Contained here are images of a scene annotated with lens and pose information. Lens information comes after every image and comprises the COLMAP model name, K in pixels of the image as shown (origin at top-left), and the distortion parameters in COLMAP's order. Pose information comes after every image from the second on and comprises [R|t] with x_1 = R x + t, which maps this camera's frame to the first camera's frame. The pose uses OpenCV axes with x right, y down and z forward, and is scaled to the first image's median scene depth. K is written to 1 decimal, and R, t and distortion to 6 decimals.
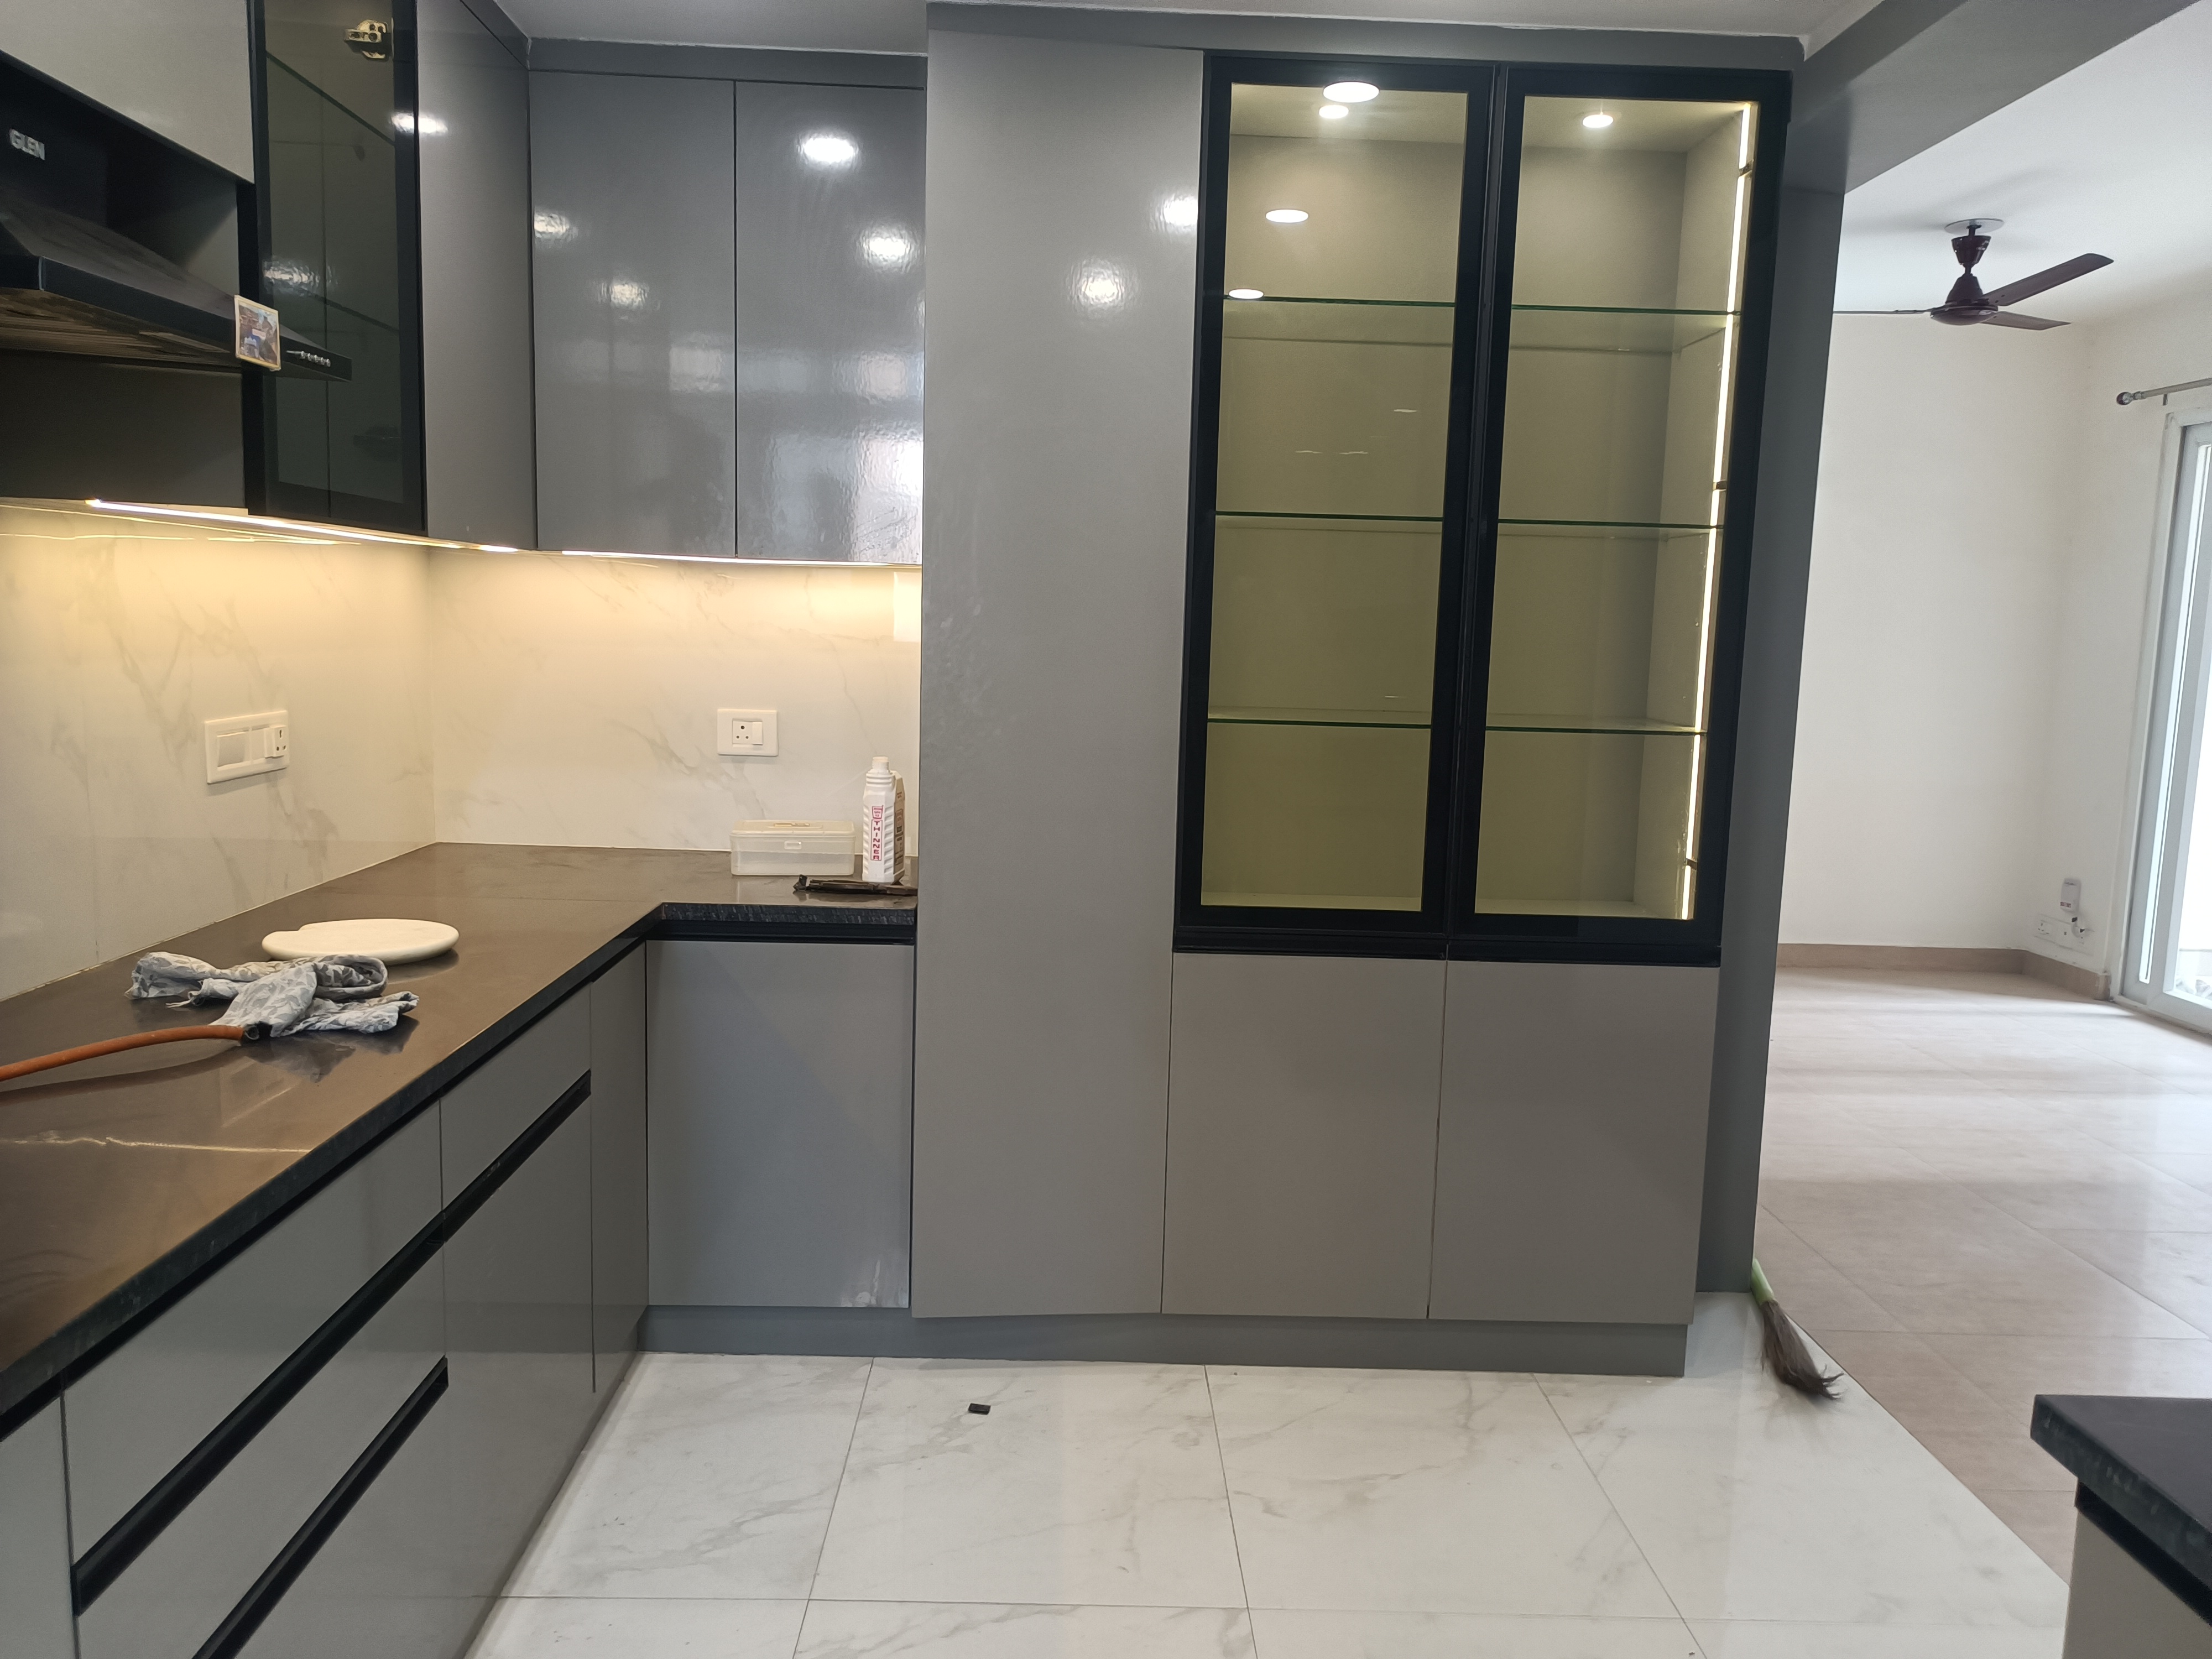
lens RADIAL K [[1672.7, 0, 1092.6], [0, 1672.7, 829.9], [0, 0, 1]] dist [0.041358, -0.023320]
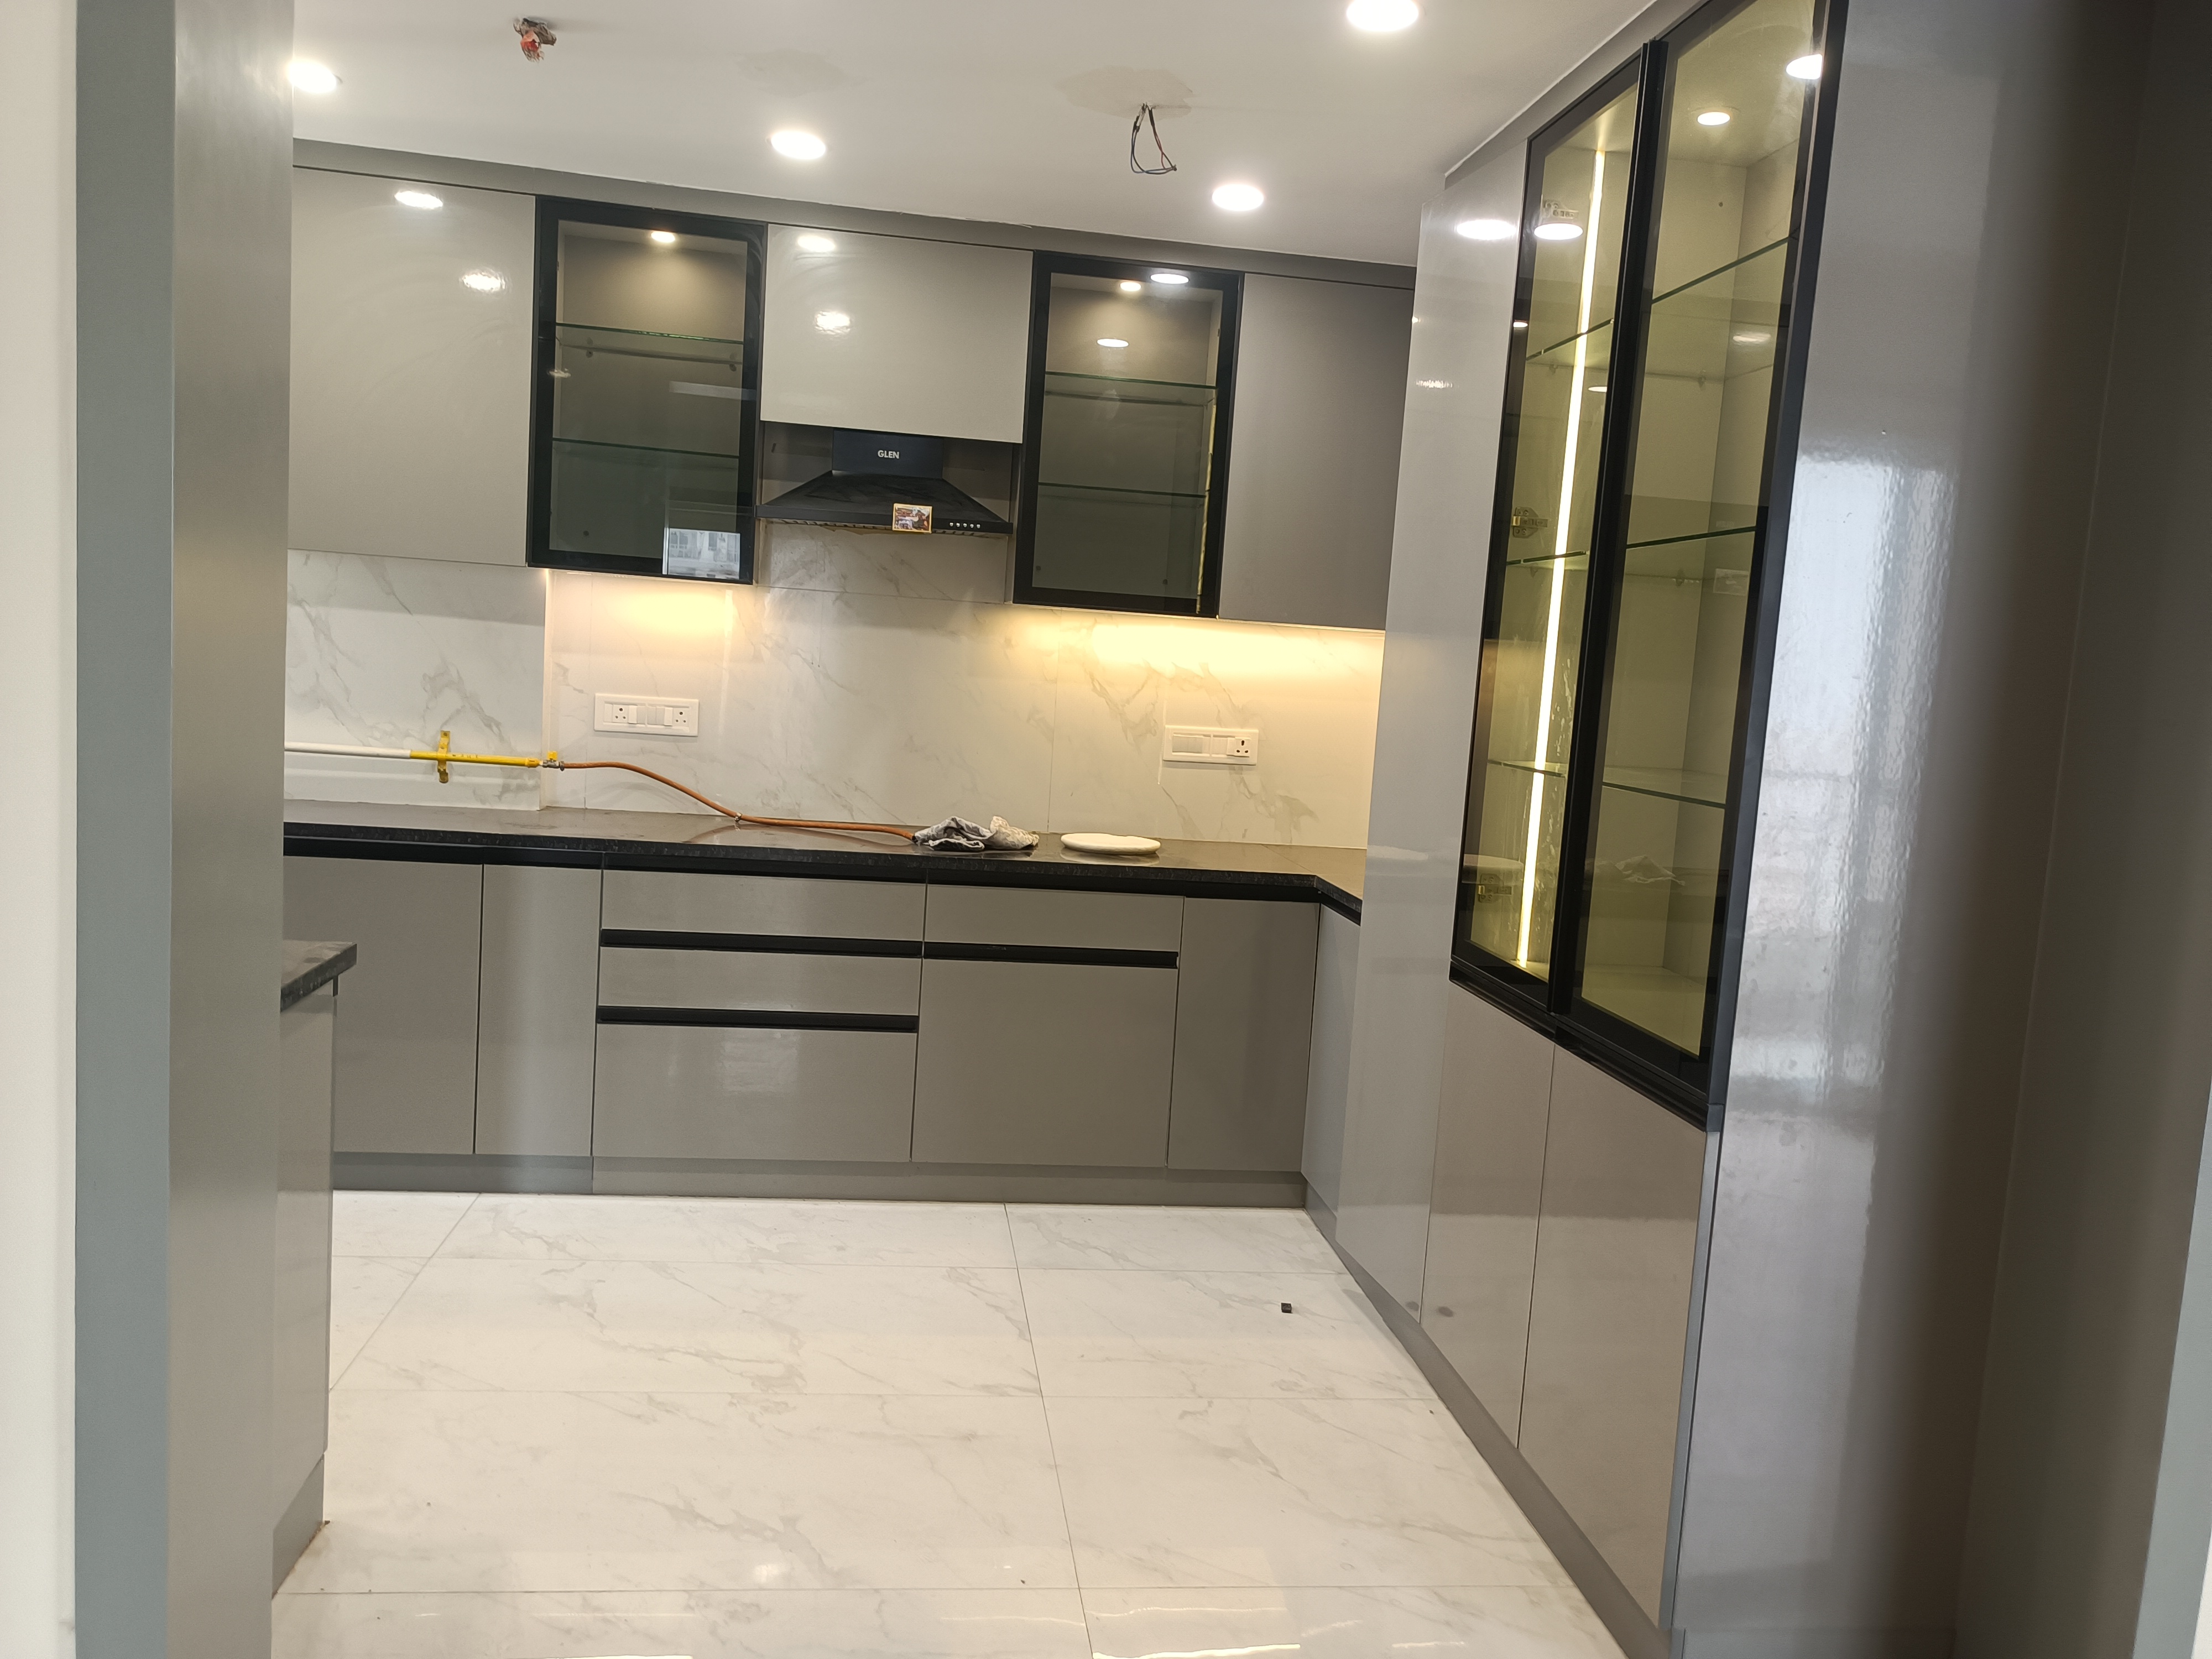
lens RADIAL K [[1672.7, 0, 1096.5], [0, 1672.7, 835.6], [0, 0, 1]] dist [0.041358, -0.023320]
pose [[0.092231, 0.081763, -0.992375, 1.182706], [-0.188255, 0.980081, 0.063253, -0.045947], [0.977780, 0.180985, 0.105786, 0.723969]]
